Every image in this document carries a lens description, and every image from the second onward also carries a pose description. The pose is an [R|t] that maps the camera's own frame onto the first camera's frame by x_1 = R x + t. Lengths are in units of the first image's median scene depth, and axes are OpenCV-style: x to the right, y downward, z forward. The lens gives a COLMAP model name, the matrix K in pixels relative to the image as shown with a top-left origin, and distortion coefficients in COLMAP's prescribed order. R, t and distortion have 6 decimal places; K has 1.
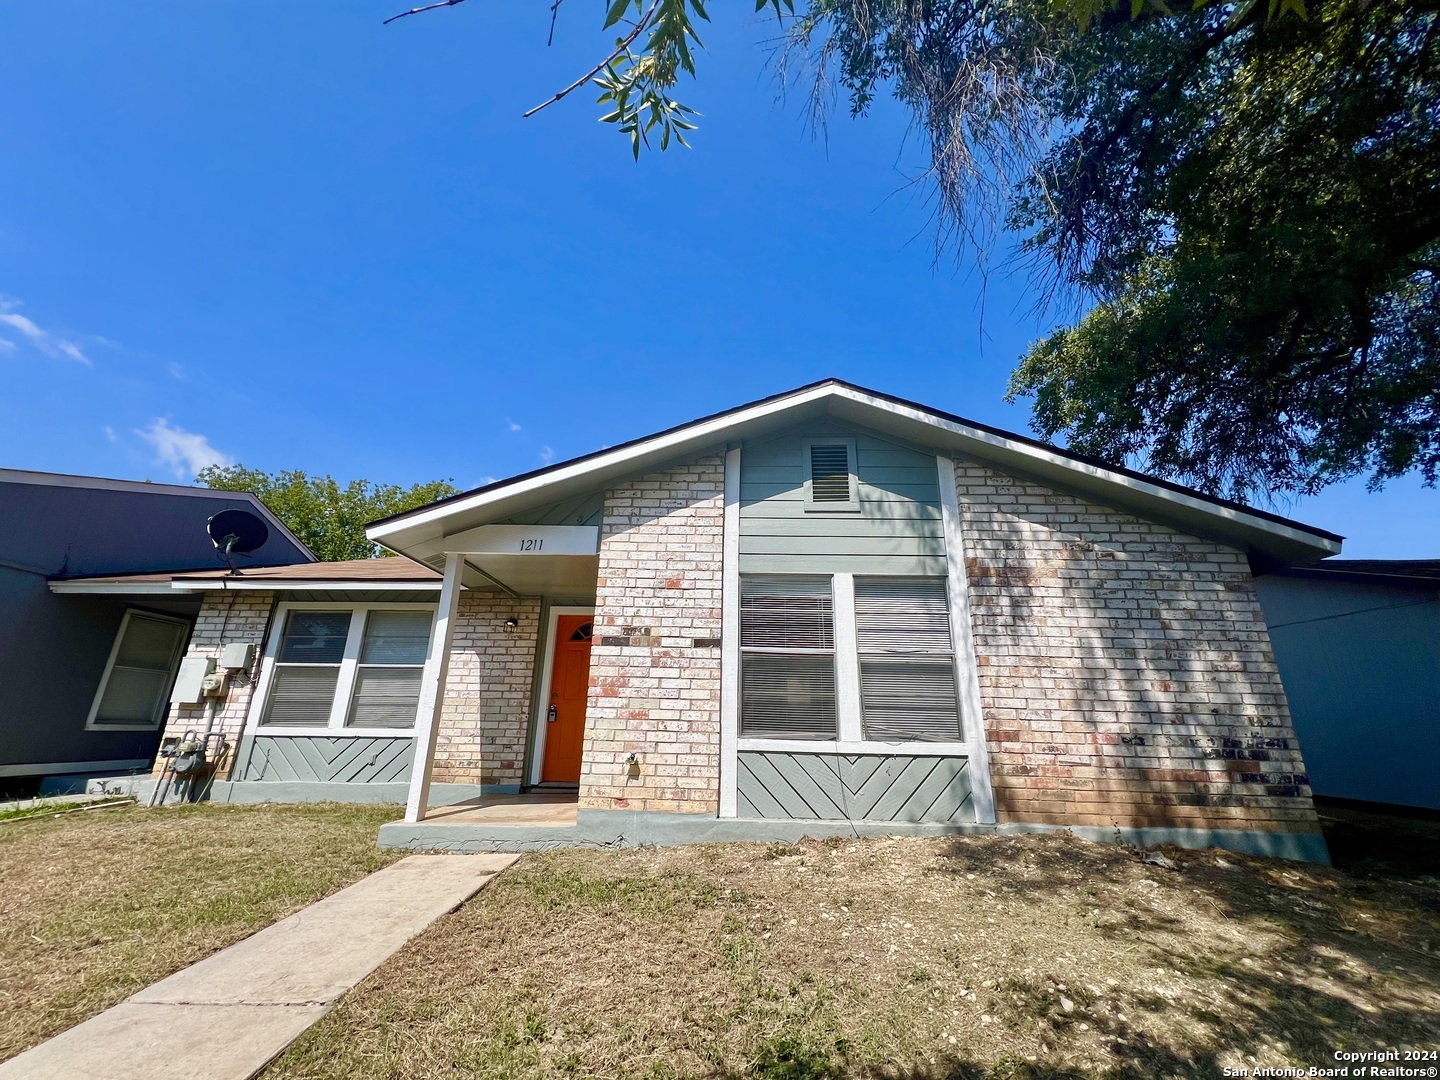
lens RADIAL K [[579.3, 0, 722.6], [0, 579.3, 536.8], [0, 0, 1]] dist [-0.000022, 0.000040]
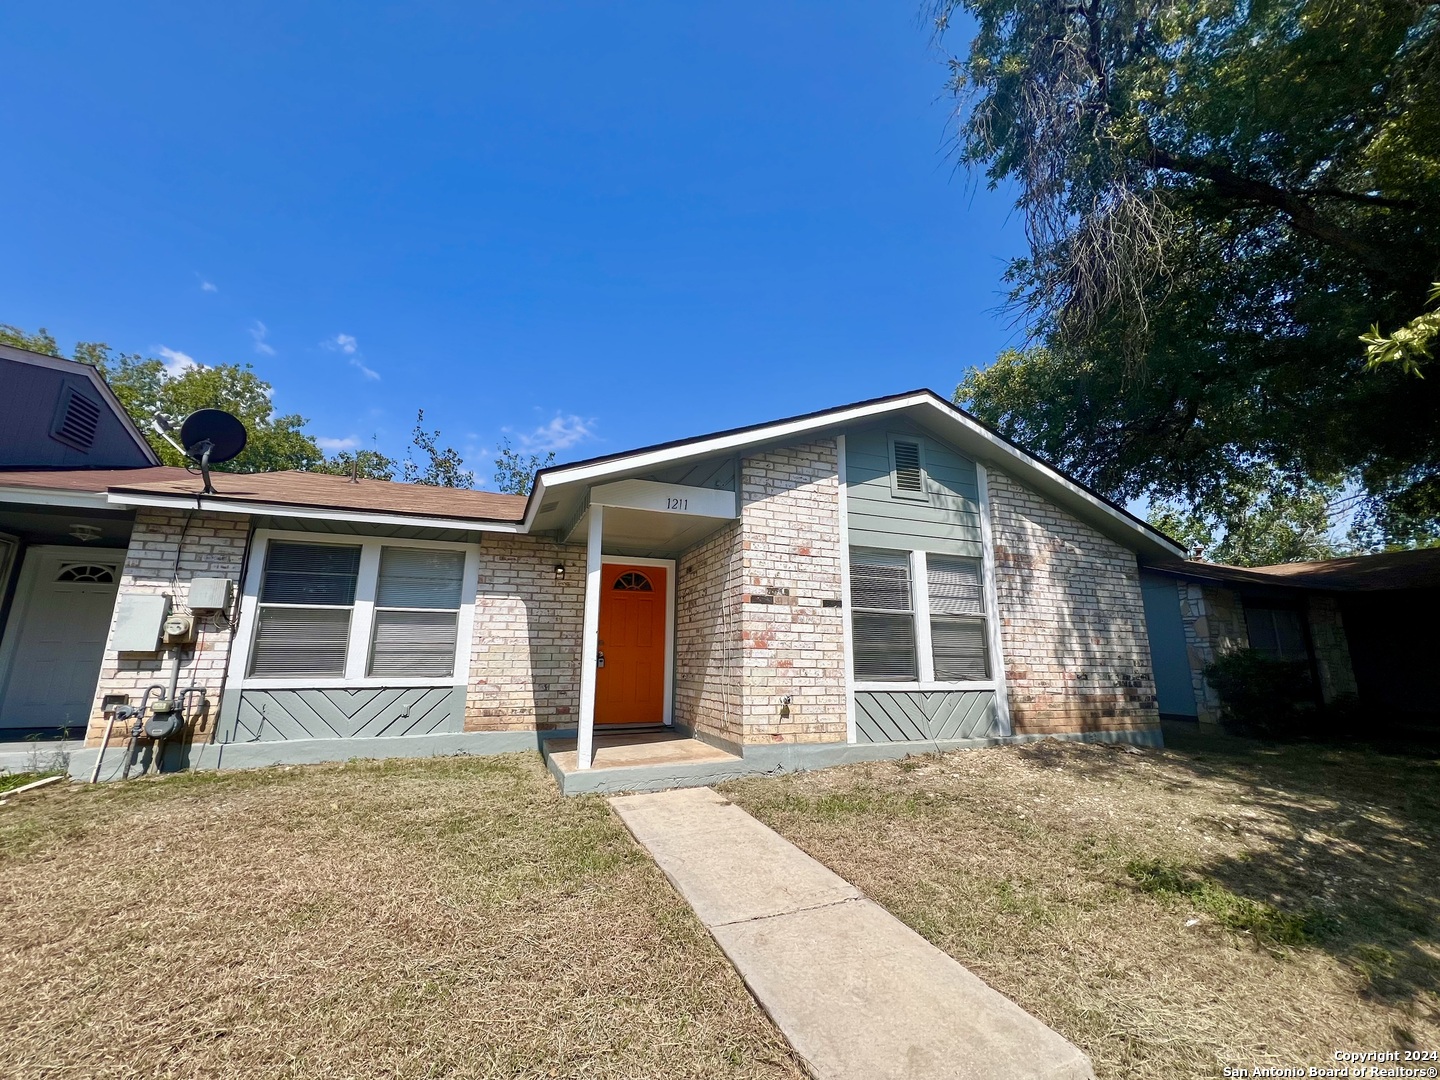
lens RADIAL K [[579.3, 0, 715.6], [0, 579.3, 537.9], [0, 0, 1]] dist [-0.000022, 0.000040]
pose [[0.922191, 0.070326, 0.380287, -0.652194], [-0.111282, 0.989993, 0.086780, -0.023024], [-0.370378, -0.122346, 0.920788, 0.018303]]
